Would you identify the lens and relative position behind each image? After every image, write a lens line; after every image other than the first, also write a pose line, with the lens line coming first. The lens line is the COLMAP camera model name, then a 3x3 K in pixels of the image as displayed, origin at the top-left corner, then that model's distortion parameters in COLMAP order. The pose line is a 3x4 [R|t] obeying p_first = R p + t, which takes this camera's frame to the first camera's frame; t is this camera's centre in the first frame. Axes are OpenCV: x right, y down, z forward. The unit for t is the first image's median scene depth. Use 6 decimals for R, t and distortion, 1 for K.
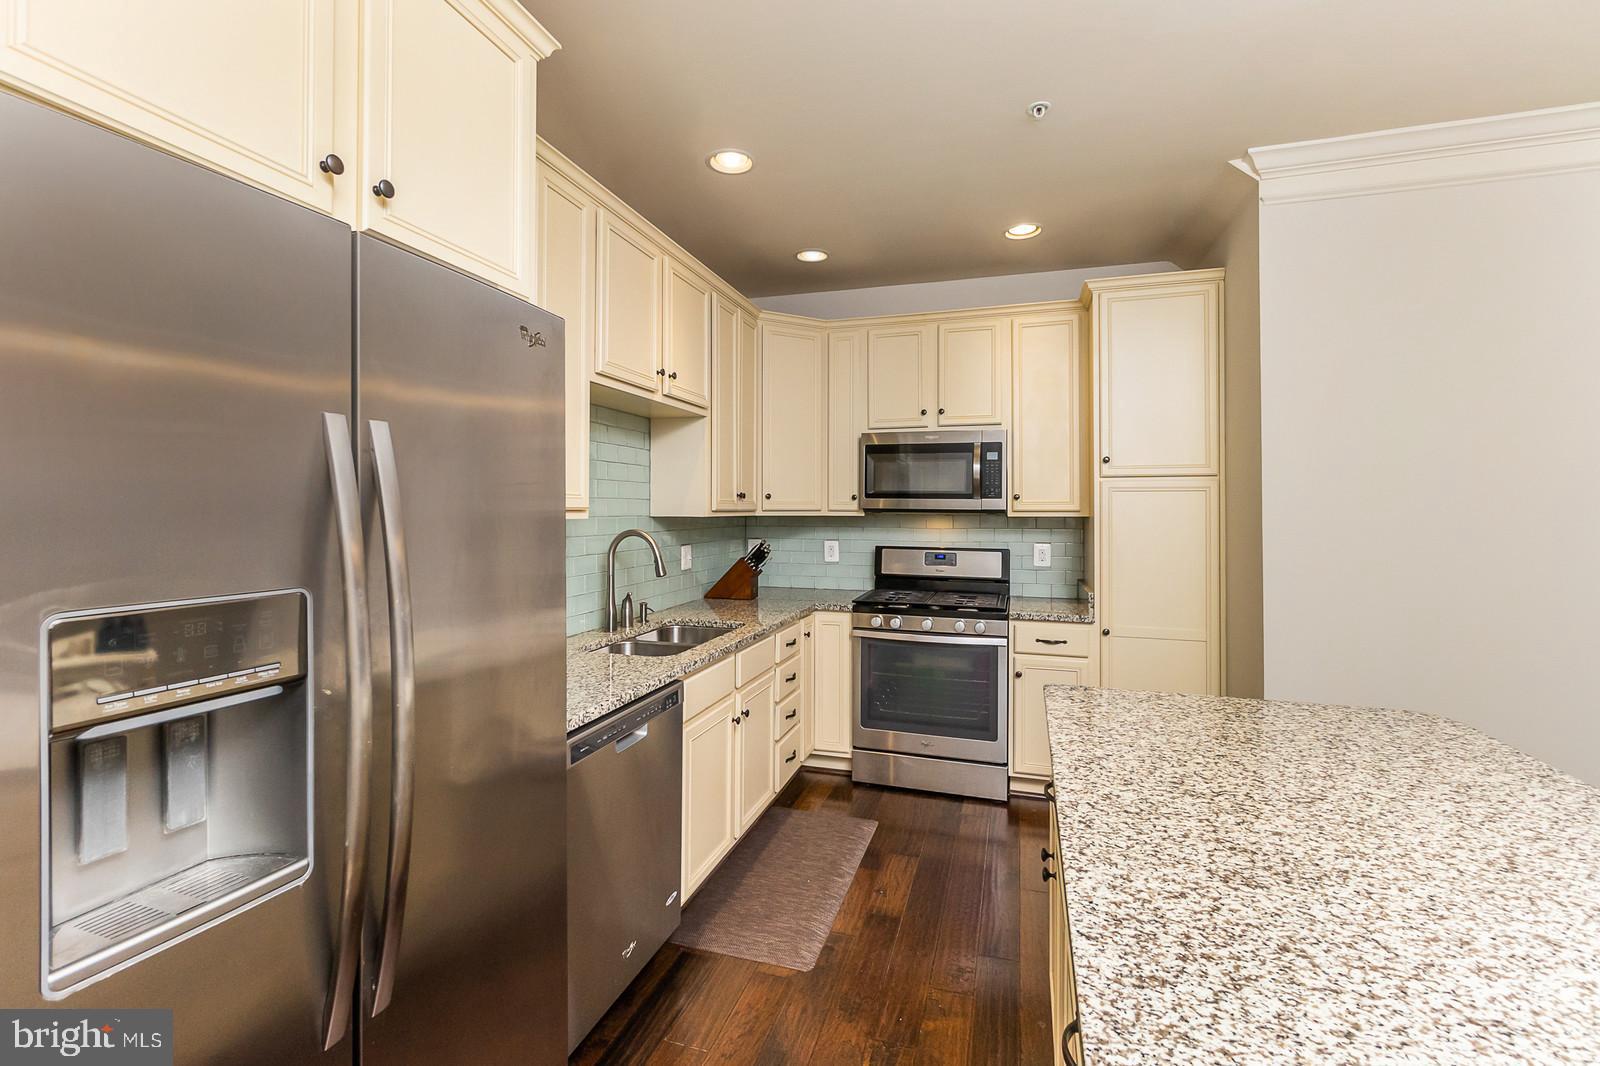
lens RADIAL K [[689.8, 0, 803.8], [0, 689.8, 503.8], [0, 0, 1]] dist [-0.007736, 0.002016]
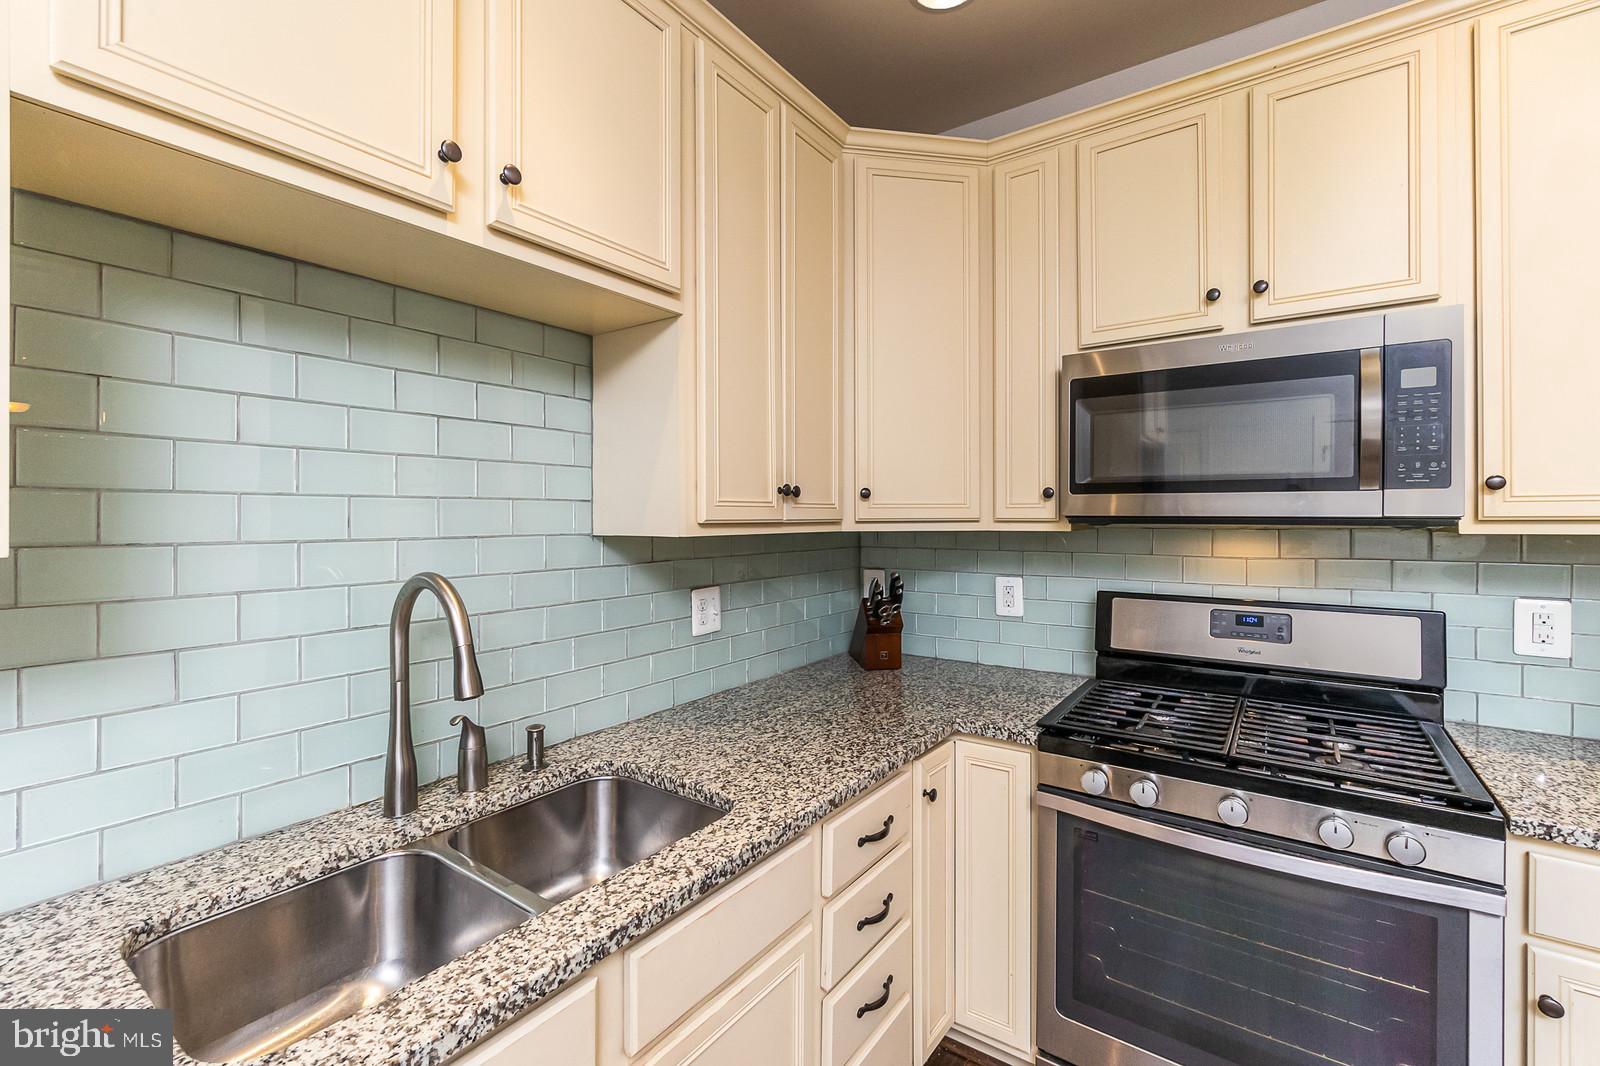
lens RADIAL K [[689.8, 0, 798.6], [0, 689.8, 523.2], [0, 0, 1]] dist [-0.007736, 0.002016]
pose [[0.948882, -0.004446, -0.315600, 0.064351], [0.009377, 0.999856, 0.014109, 0.003500], [0.315492, -0.016347, 0.948787, 0.522409]]
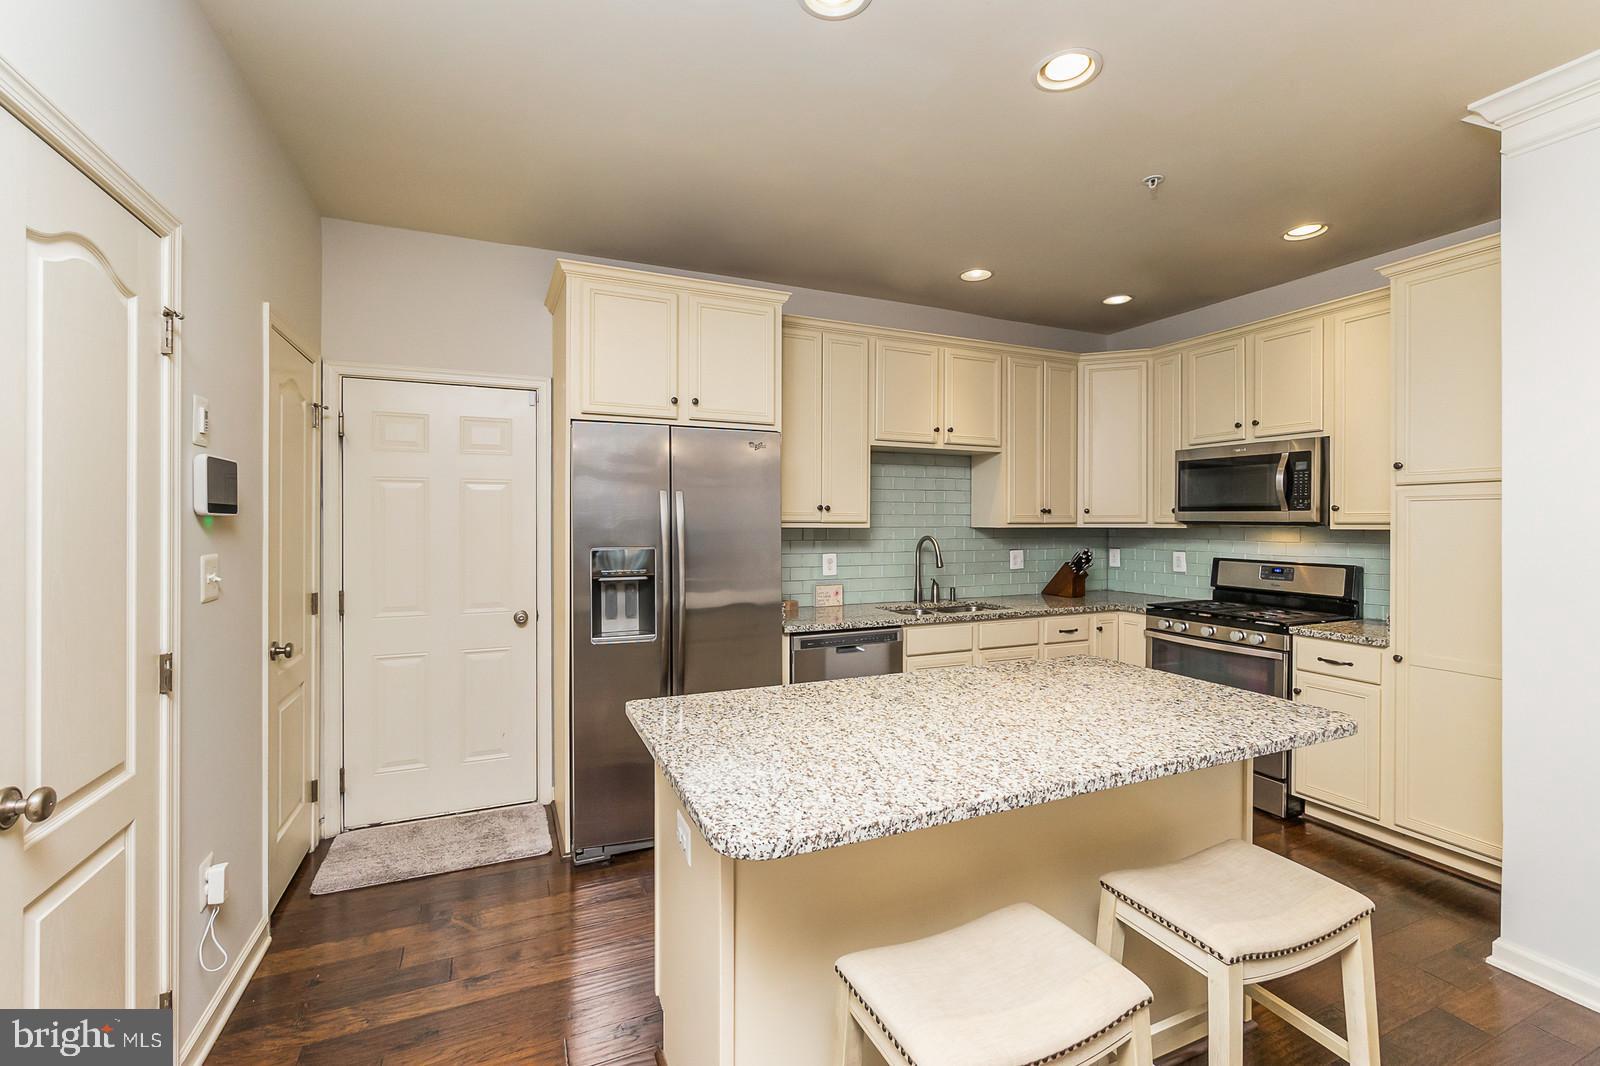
lens RADIAL K [[689.8, 0, 807.9], [0, 689.8, 522.2], [0, 0, 1]] dist [-0.007736, 0.002016]
pose [[0.666120, -0.001791, -0.745843, 0.527570], [0.007267, 0.999965, 0.004090, 0.000058], [0.745810, -0.008144, 0.666109, -0.143981]]
